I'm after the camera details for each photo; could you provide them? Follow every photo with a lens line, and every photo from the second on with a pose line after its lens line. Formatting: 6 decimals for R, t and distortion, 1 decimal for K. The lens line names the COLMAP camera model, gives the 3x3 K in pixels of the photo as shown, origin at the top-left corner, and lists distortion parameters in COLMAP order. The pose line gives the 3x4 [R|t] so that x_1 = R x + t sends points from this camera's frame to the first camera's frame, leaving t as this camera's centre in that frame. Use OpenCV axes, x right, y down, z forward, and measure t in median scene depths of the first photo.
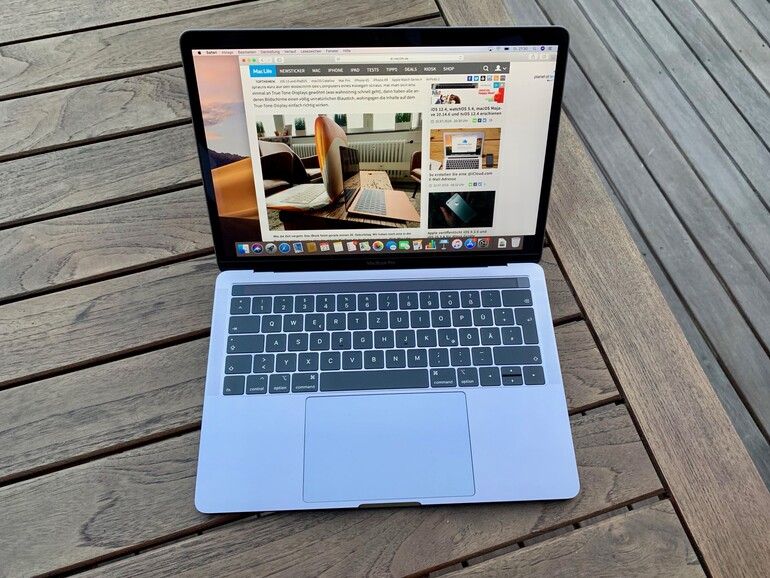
lens RADIAL K [[610.6, 0, 390.3], [0, 610.6, 287.5], [0, 0, 1]] dist [-0.034792, 0.006398]
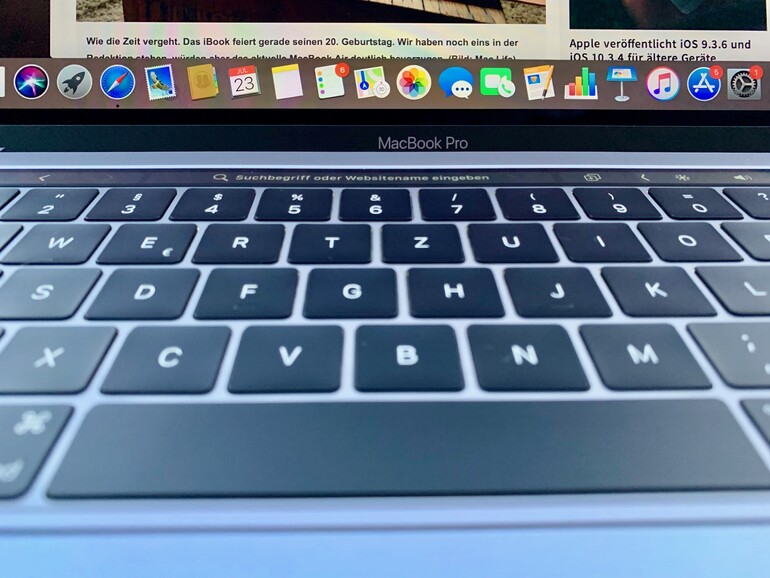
lens RADIAL K [[610.6, 0, 380.4], [0, 610.6, 288.1], [0, 0, 1]] dist [-0.034792, 0.006398]
pose [[0.999630, 0.005204, -0.026683, -0.028466], [-0.018096, 0.859846, -0.510233, 0.183578], [0.020288, 0.510527, 0.859622, 0.789104]]
